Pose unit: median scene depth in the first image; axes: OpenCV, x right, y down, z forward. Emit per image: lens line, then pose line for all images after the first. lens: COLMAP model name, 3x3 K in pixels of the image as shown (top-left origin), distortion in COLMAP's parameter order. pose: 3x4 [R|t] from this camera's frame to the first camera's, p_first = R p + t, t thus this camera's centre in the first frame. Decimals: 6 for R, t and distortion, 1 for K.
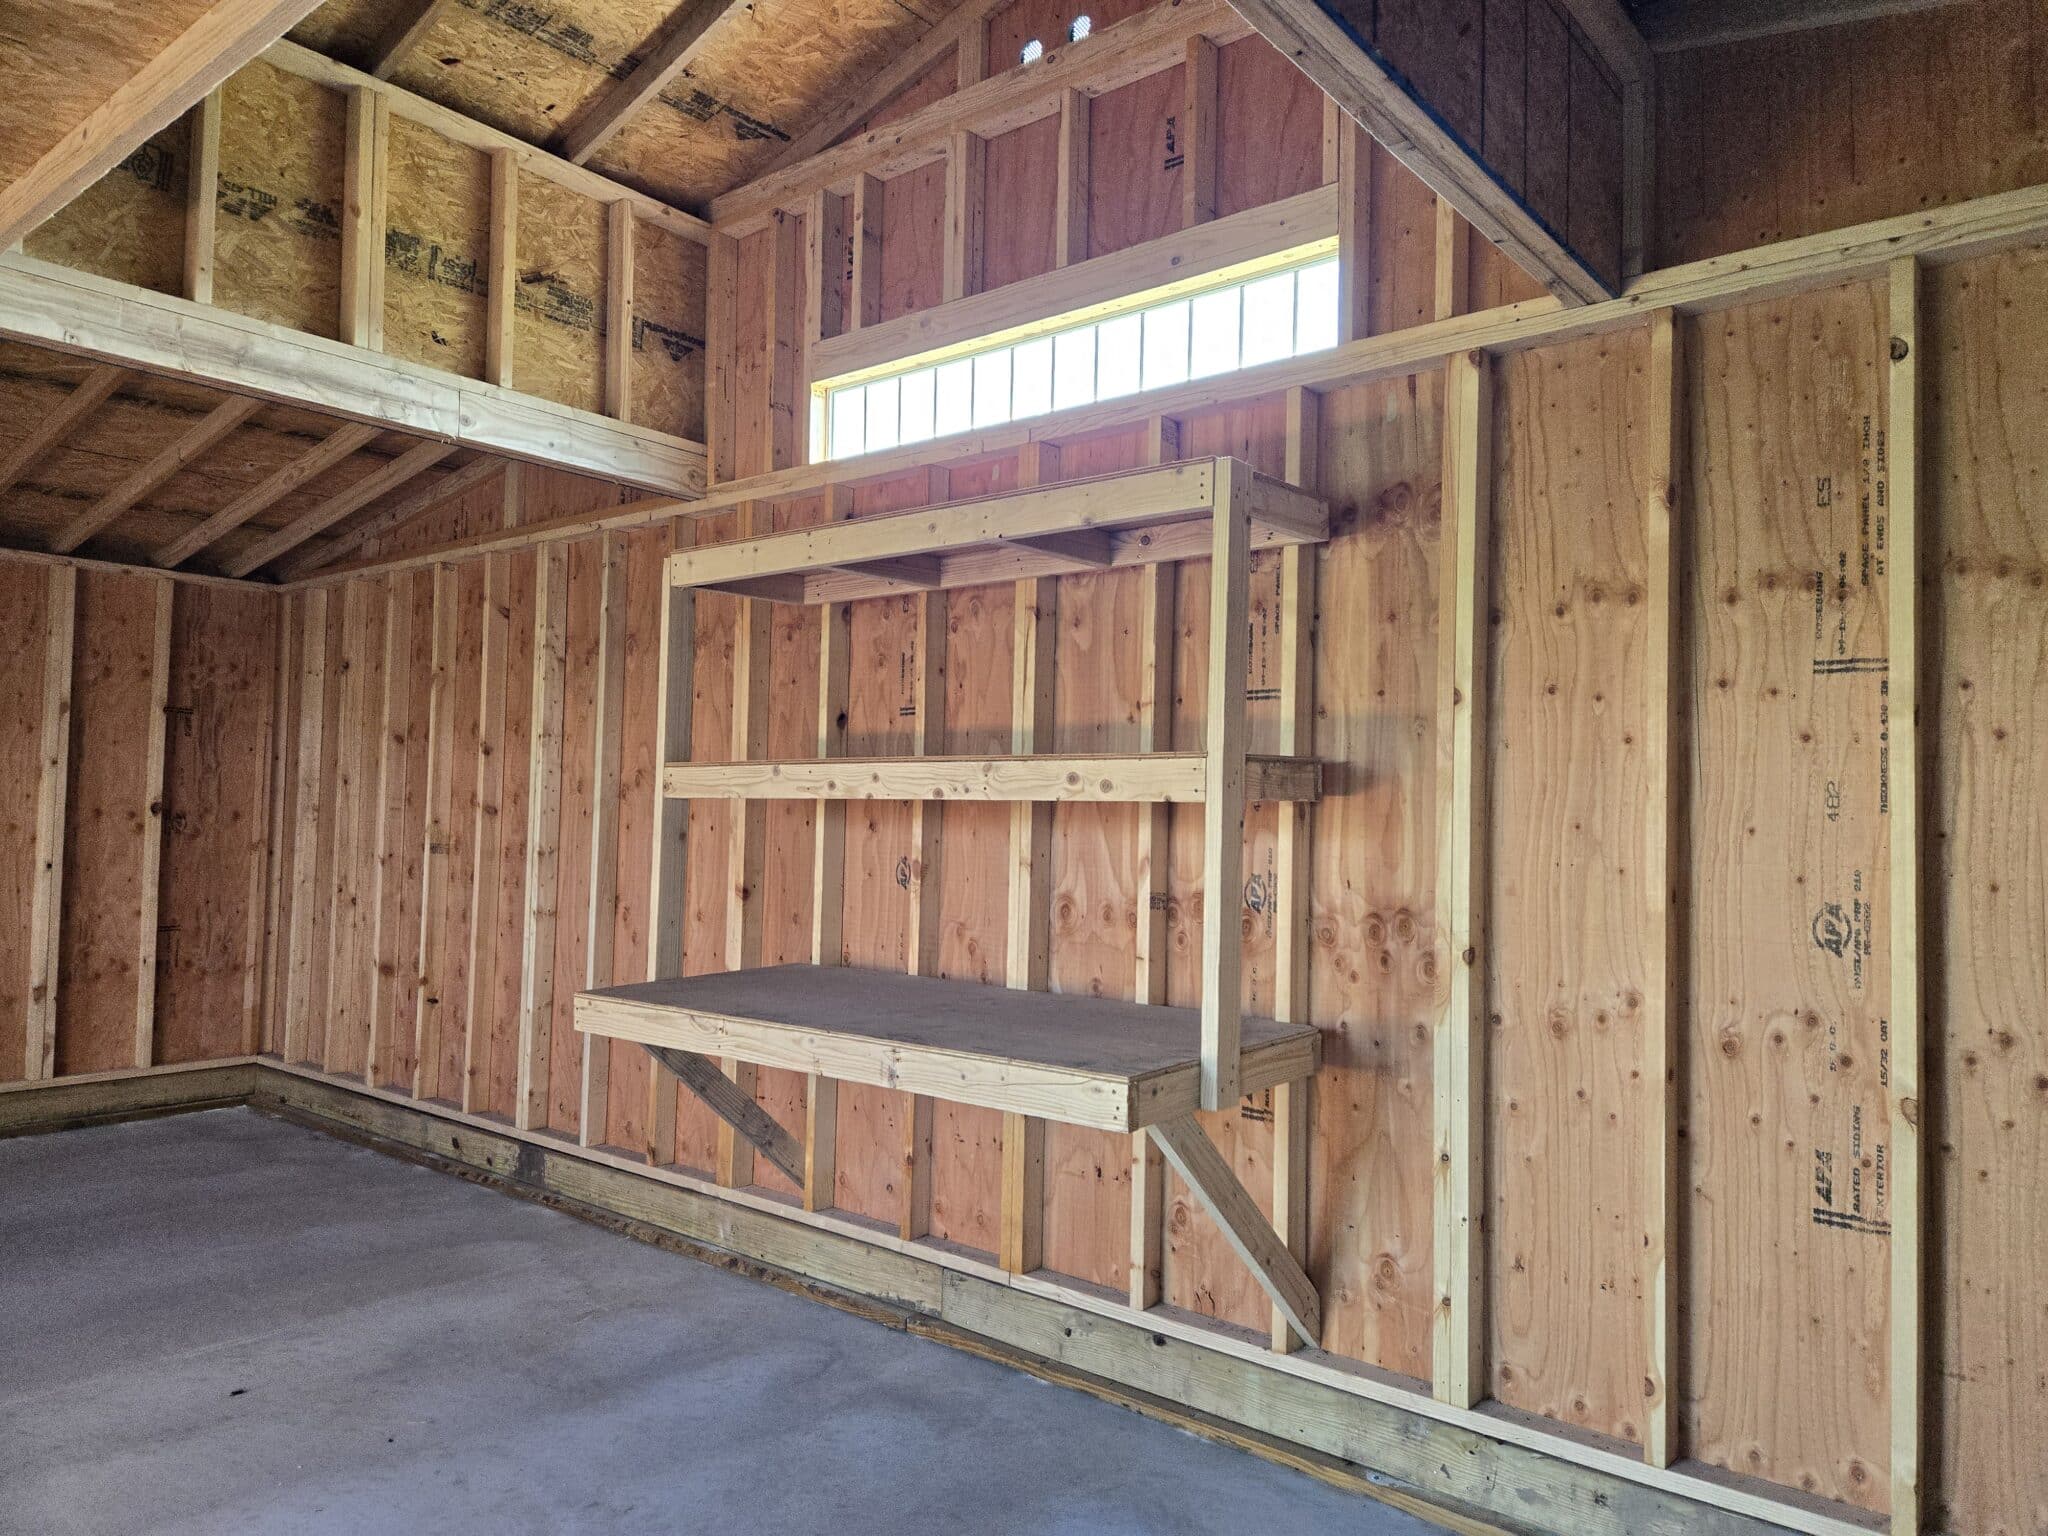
lens RADIAL K [[1356.3, 0, 1024.0], [0, 1356.3, 768.0], [0, 0, 1]] dist [0.048601, -0.000375]
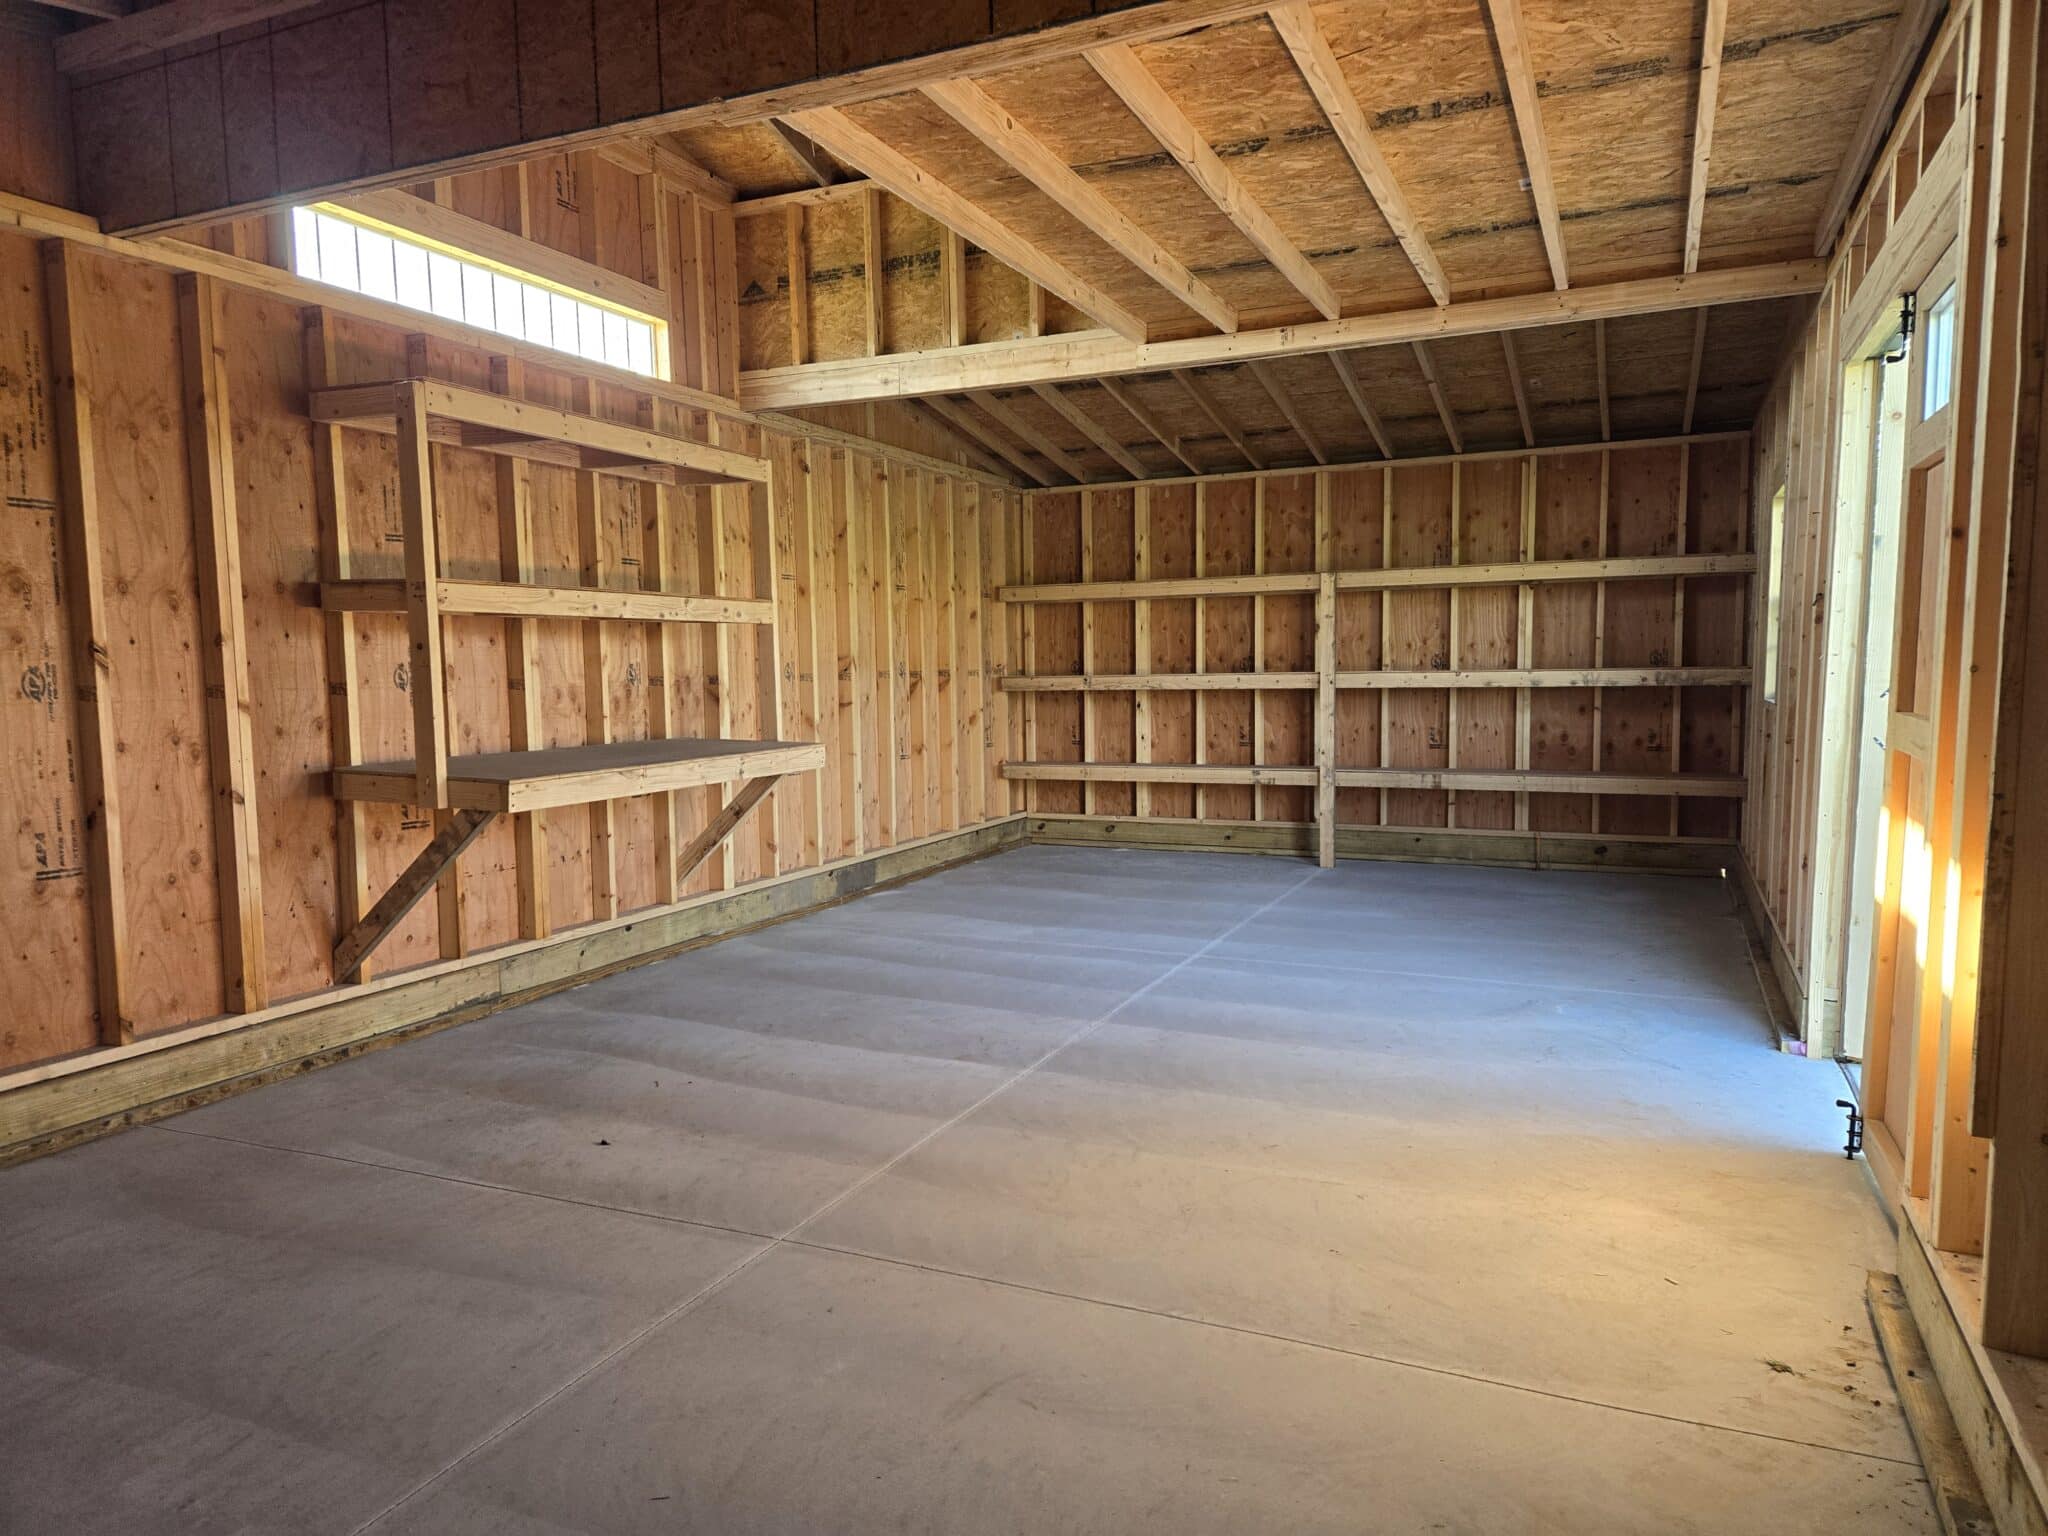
lens RADIAL K [[1356.3, 0, 1024.0], [0, 1356.3, 768.0], [0, 0, 1]] dist [0.048601, -0.000375]
pose [[-0.259383, -0.093535, 0.961235, -1.514442], [-0.032562, 0.995580, 0.088090, 0.036509], [-0.965226, -0.008451, -0.261282, 0.861378]]
